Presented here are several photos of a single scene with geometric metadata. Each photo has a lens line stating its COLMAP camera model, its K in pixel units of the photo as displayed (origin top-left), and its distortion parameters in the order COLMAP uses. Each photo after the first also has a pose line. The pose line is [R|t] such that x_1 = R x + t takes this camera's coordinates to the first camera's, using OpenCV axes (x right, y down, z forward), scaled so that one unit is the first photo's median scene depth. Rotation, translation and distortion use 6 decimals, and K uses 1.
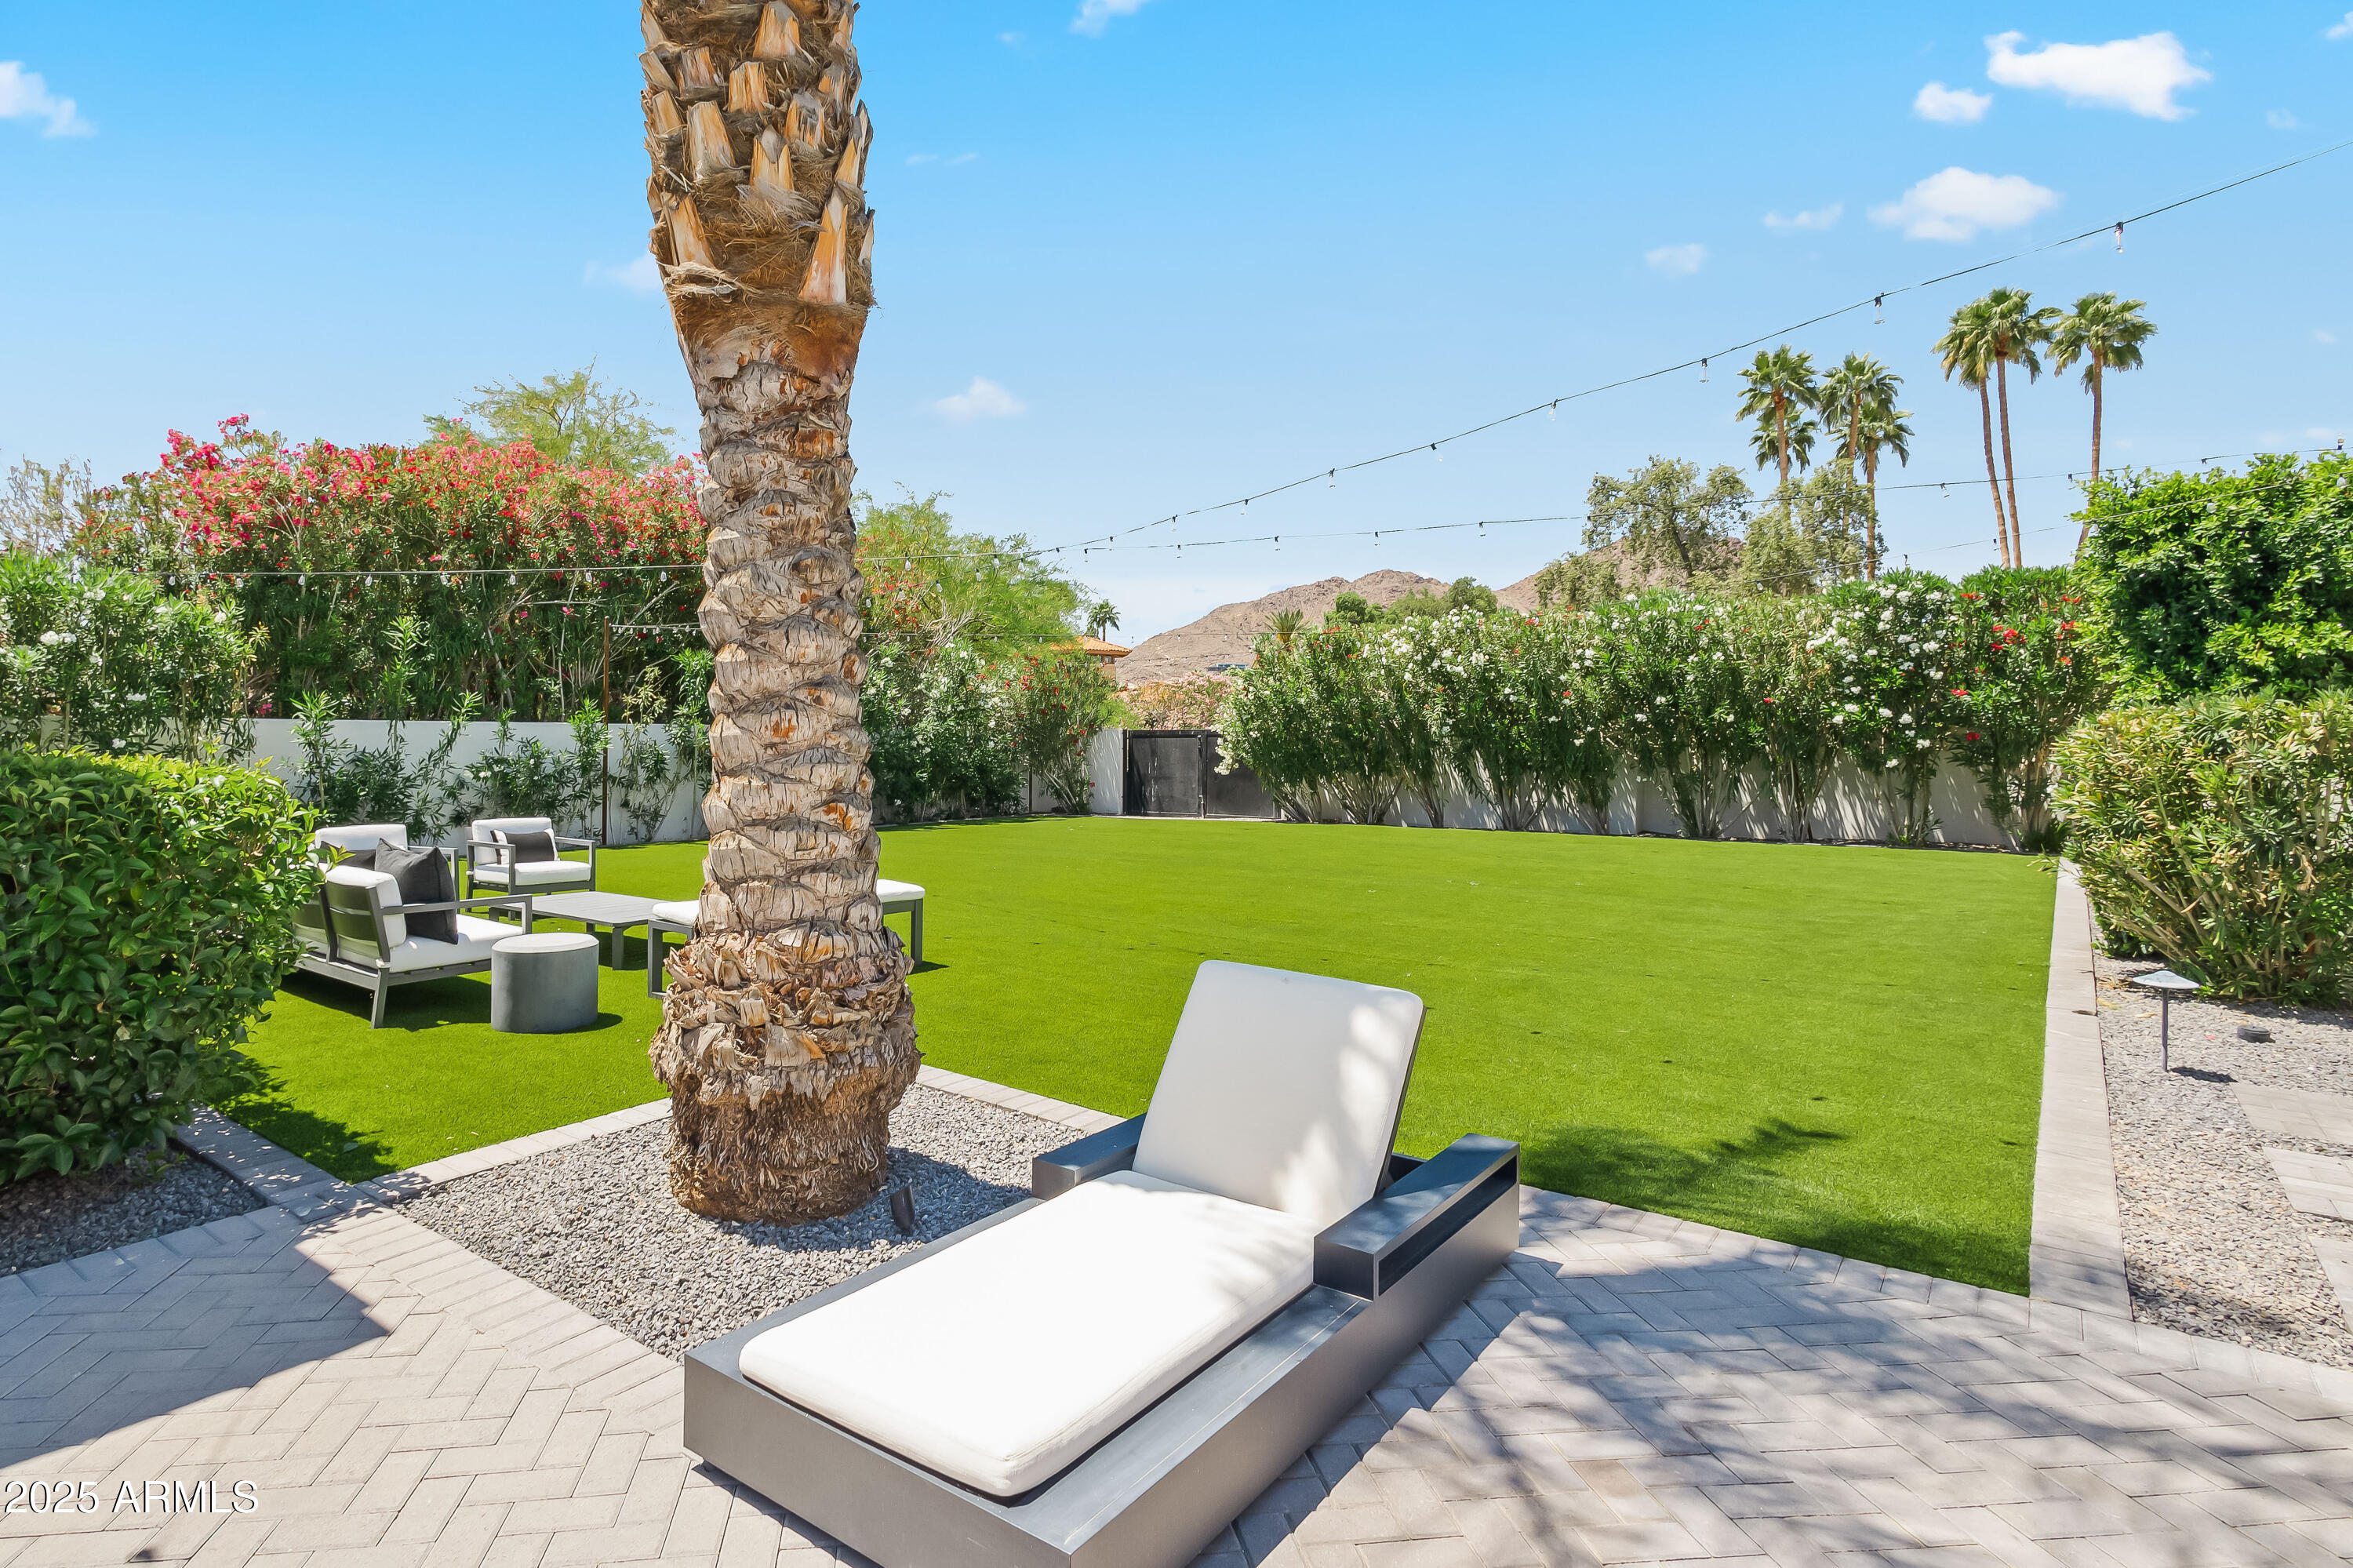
lens RADIAL K [[1233.9, 0, 1062.7], [0, 1233.9, 763.6], [0, 0, 1]] dist [0.002277, -0.000052]
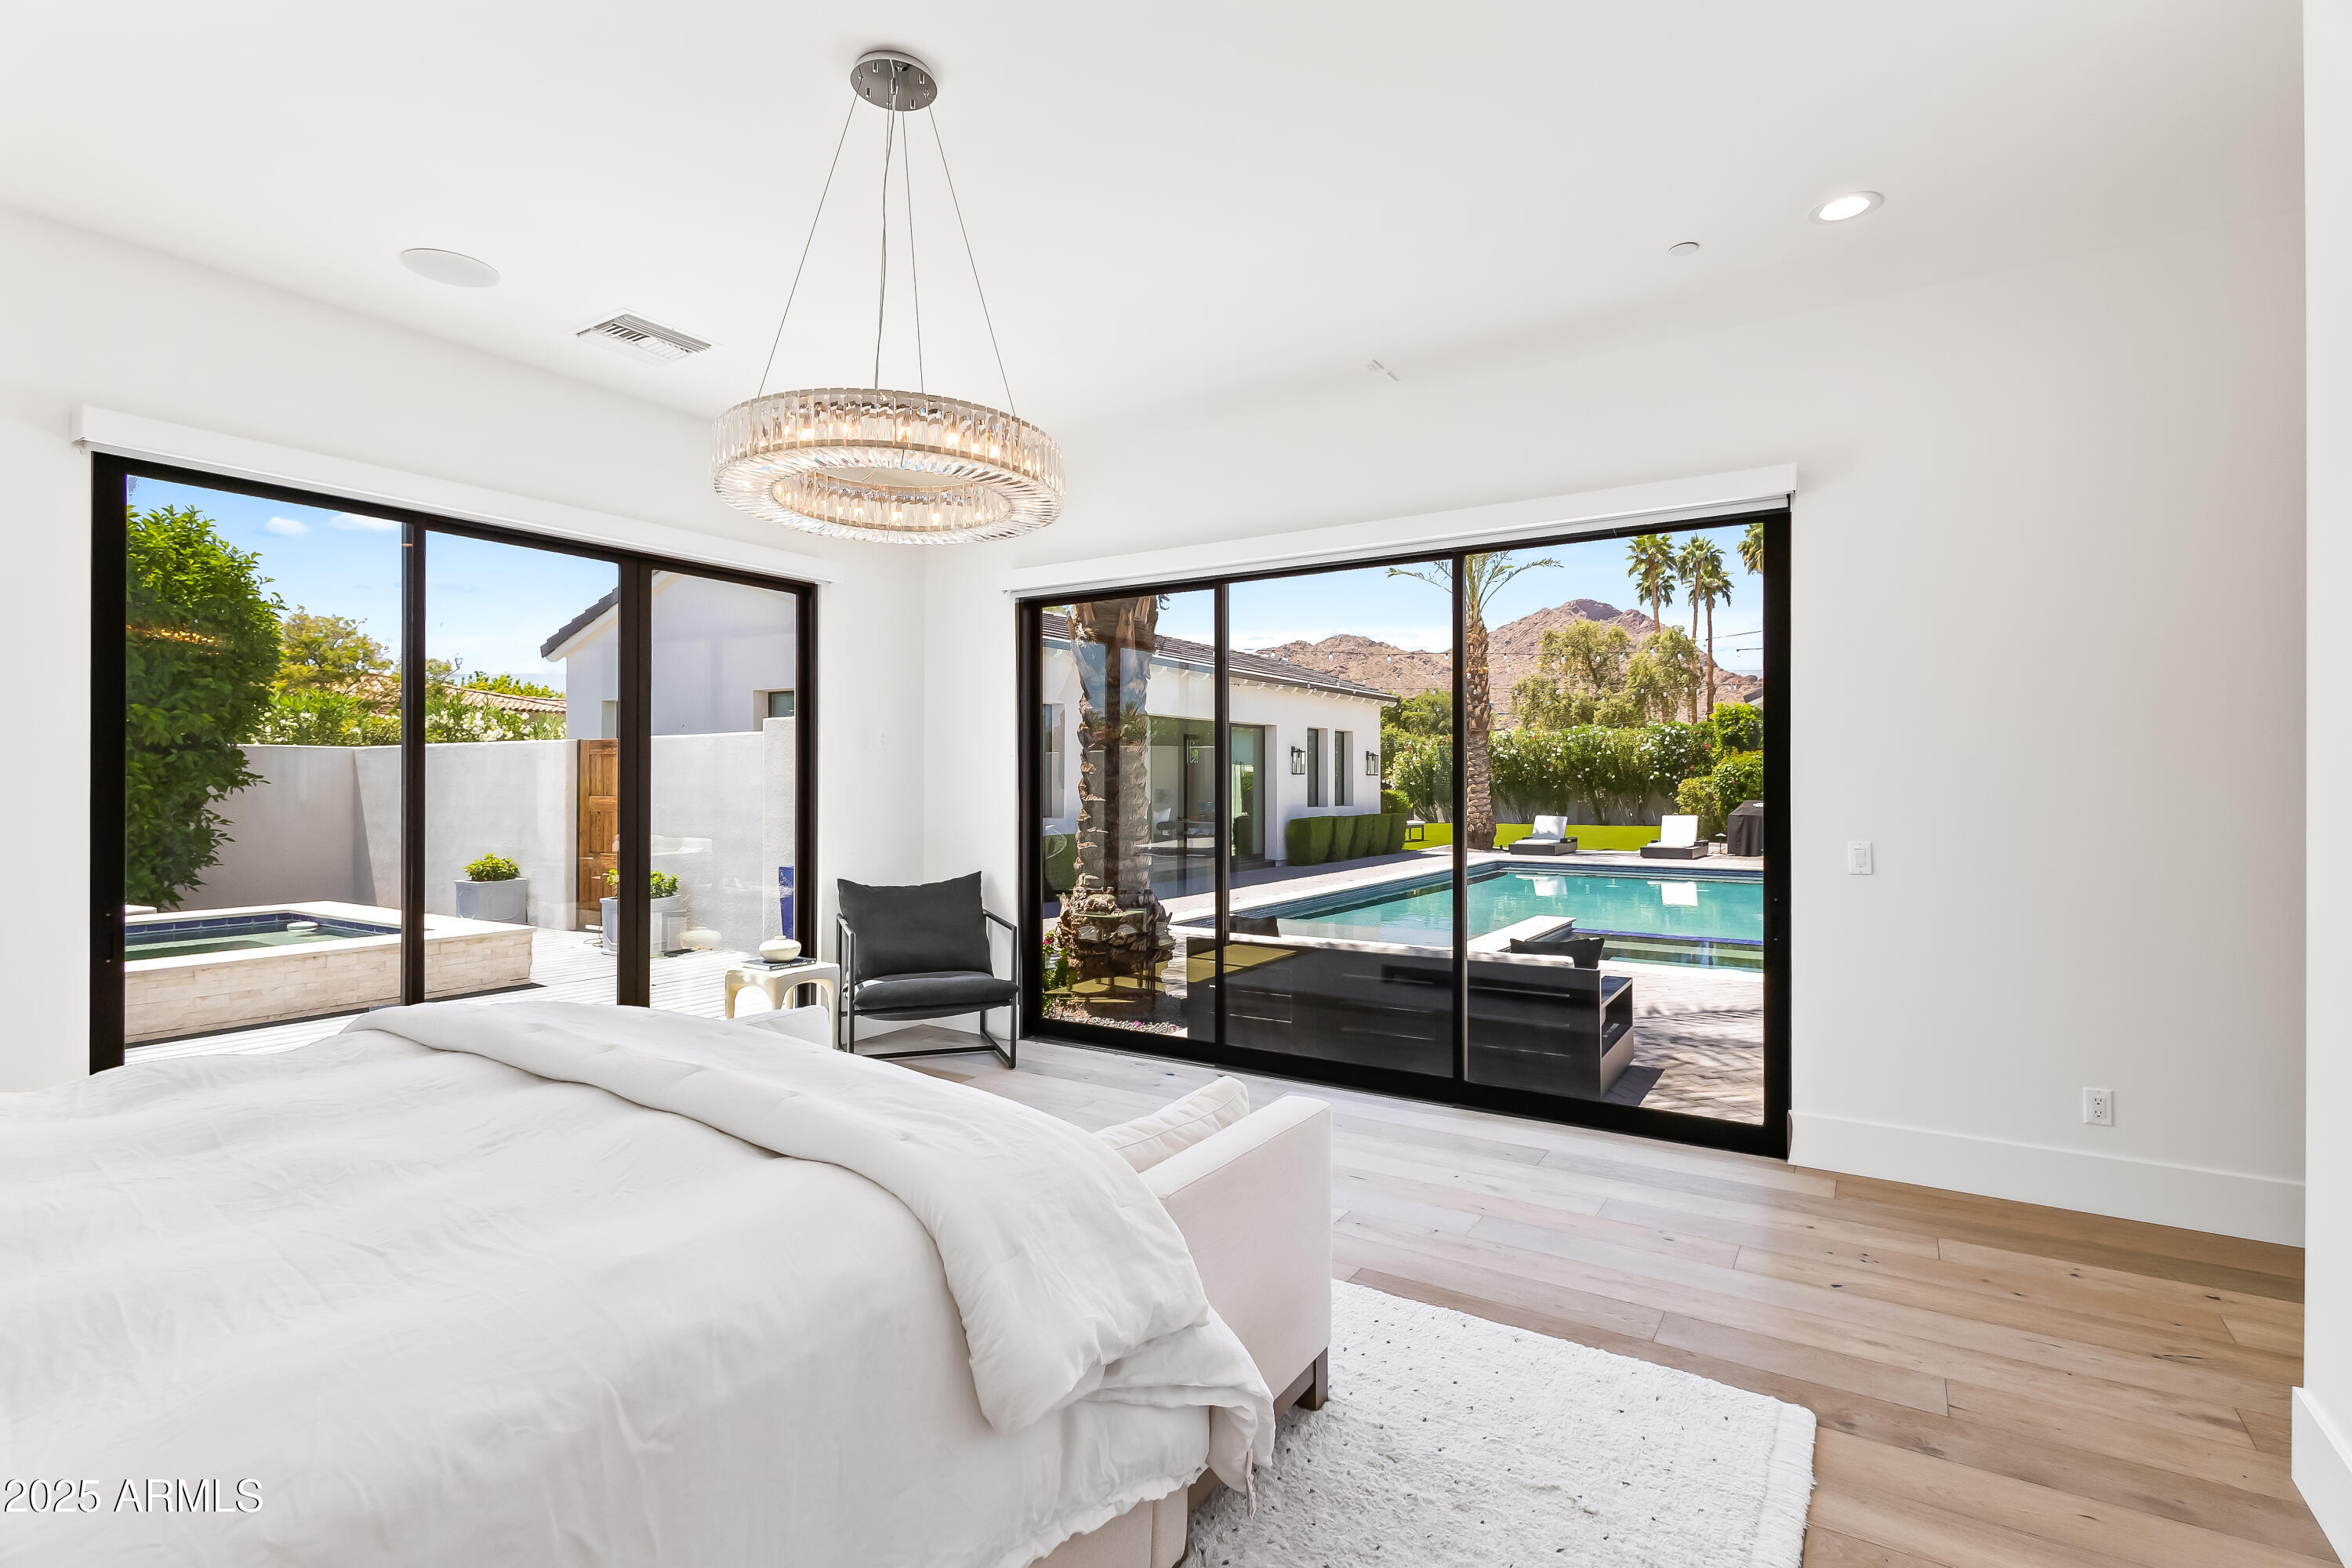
lens RADIAL K [[1119.5, 0, 1176.0], [0, 1119.5, 784.0], [0, 0, 1]] dist [-0.003914, -0.000407]
pose [[0.994327, -0.005205, 0.106243, -0.240321], [0.007468, 0.999753, -0.020912, 0.007735], [-0.106108, 0.021586, 0.994120, -0.478345]]
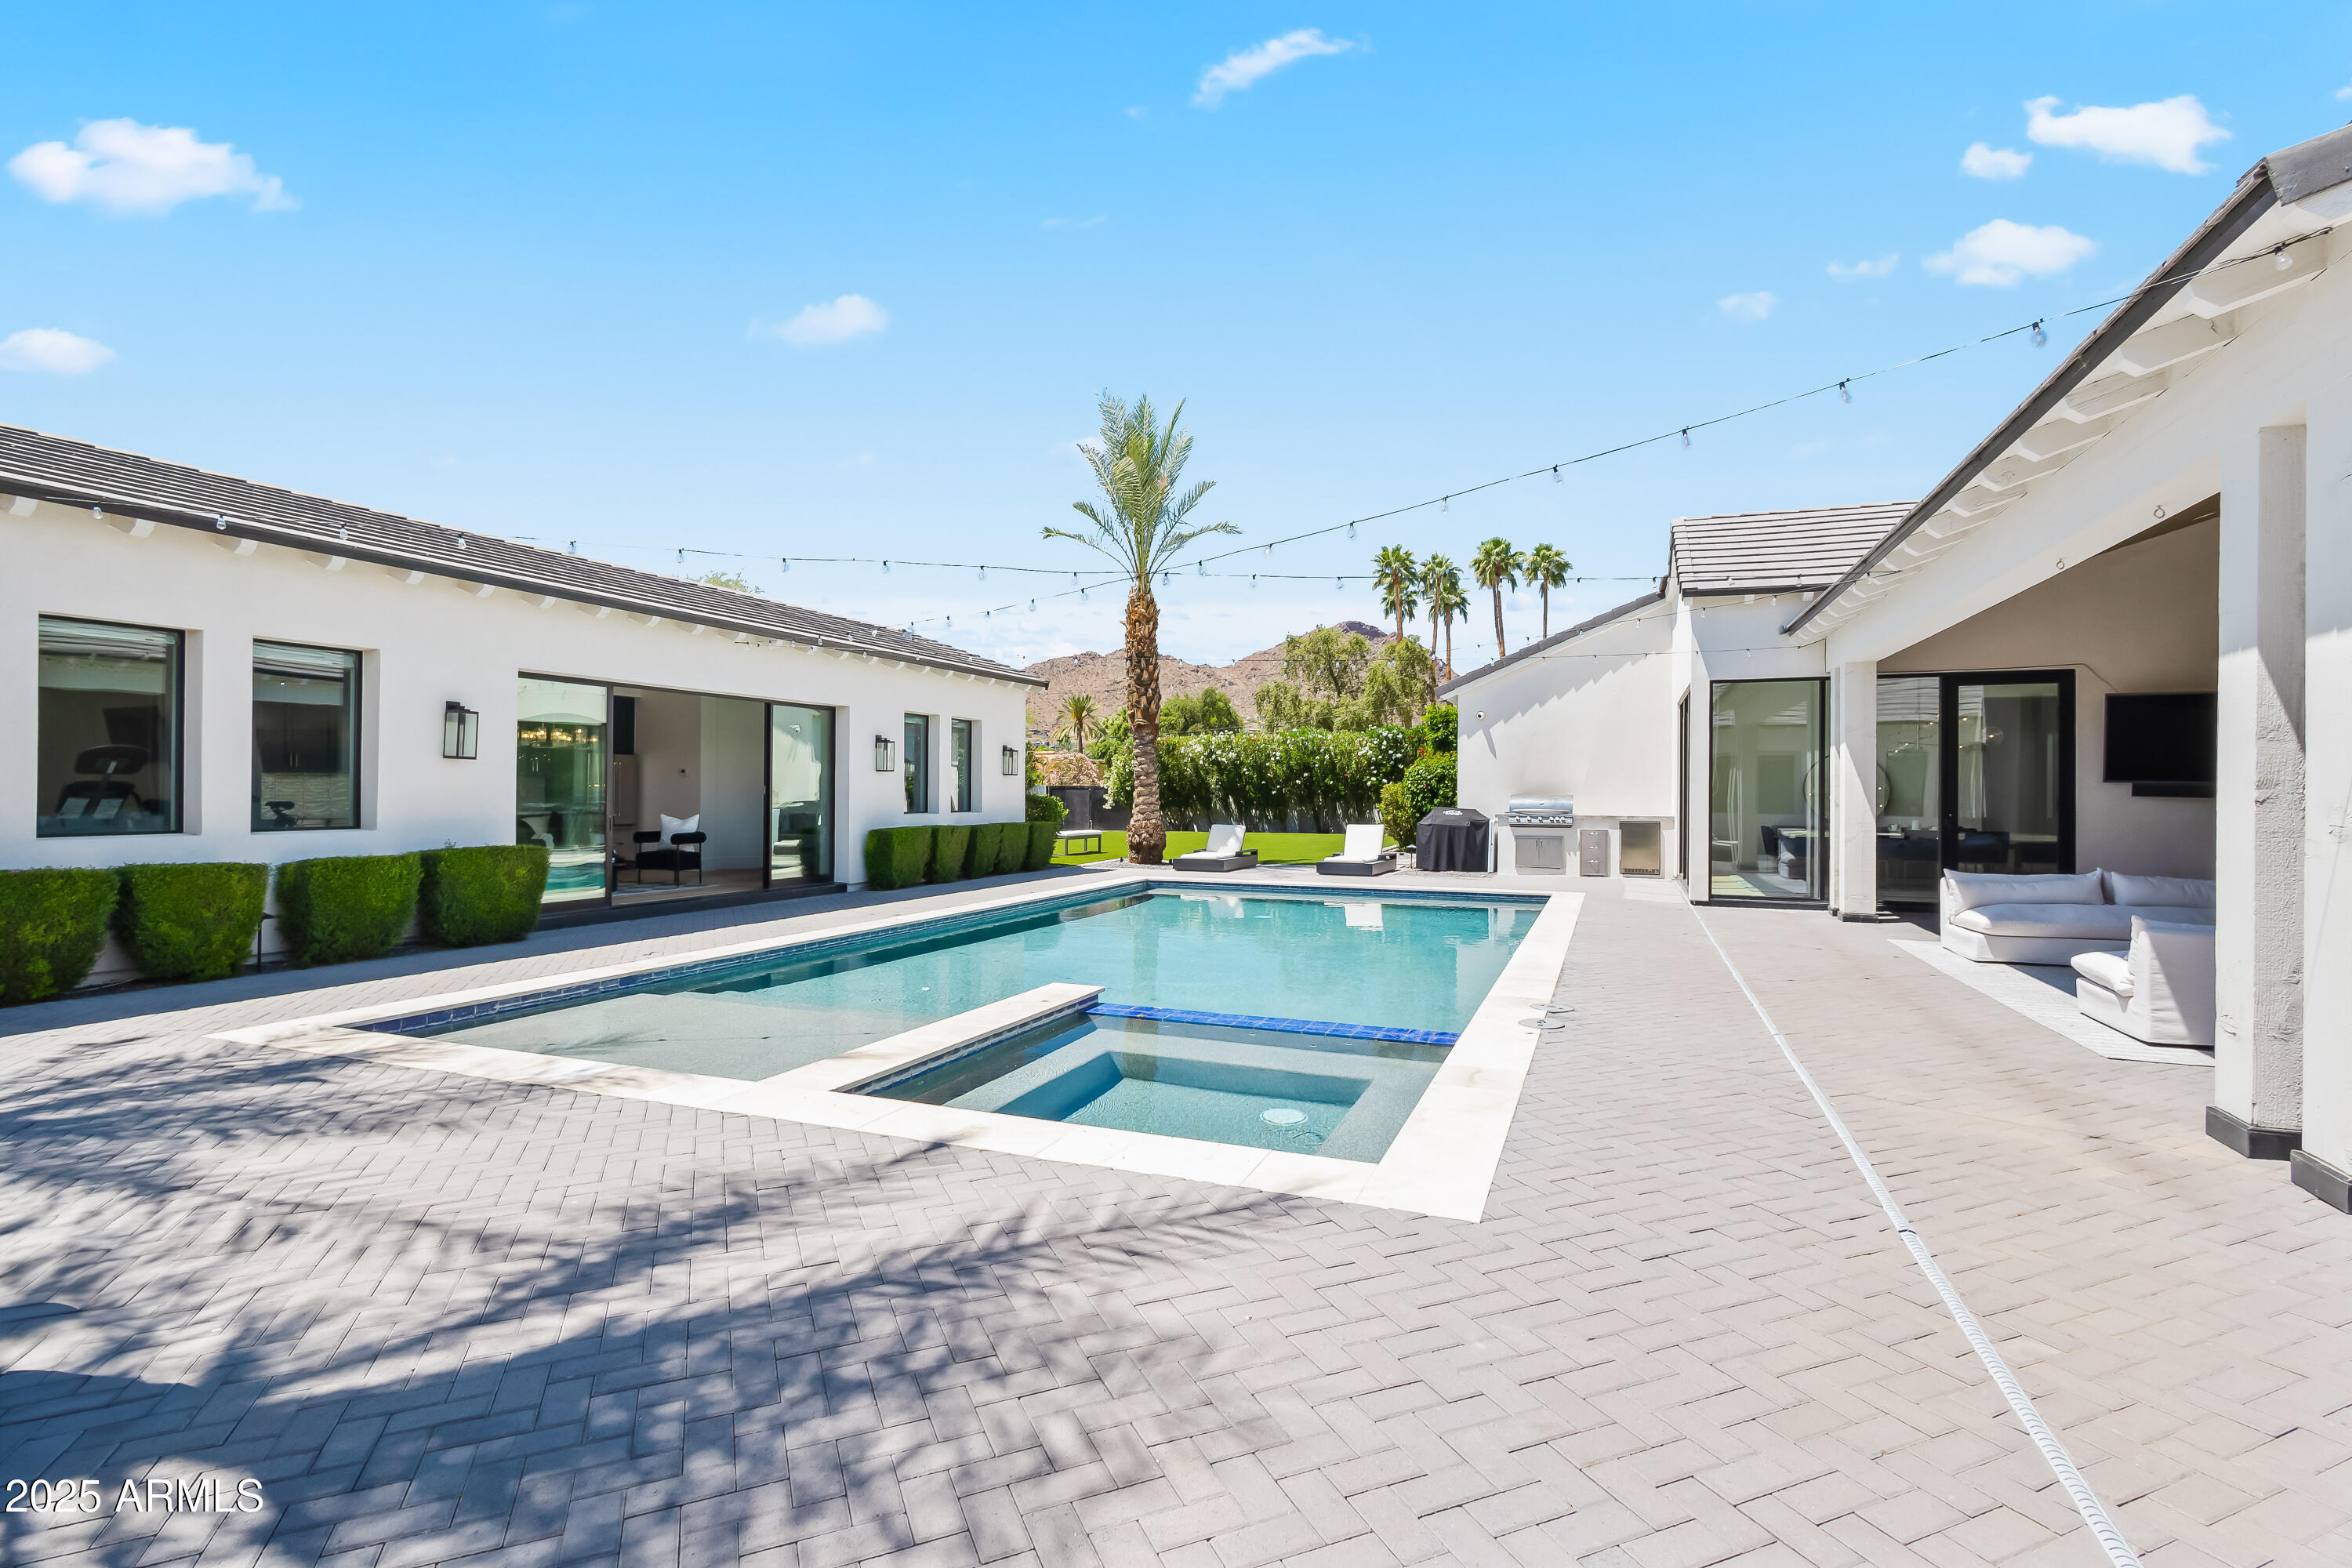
lens RADIAL K [[1088.3, 0, 1181.8], [0, 1088.3, 792.9], [0, 0, 1]] dist [0.006317, 0.000637]
pose [[0.955008, 0.000542, 0.296581, -0.148525], [0.004937, 0.999831, -0.017727, 0.007961], [-0.296540, 0.018394, 0.954843, -0.378421]]
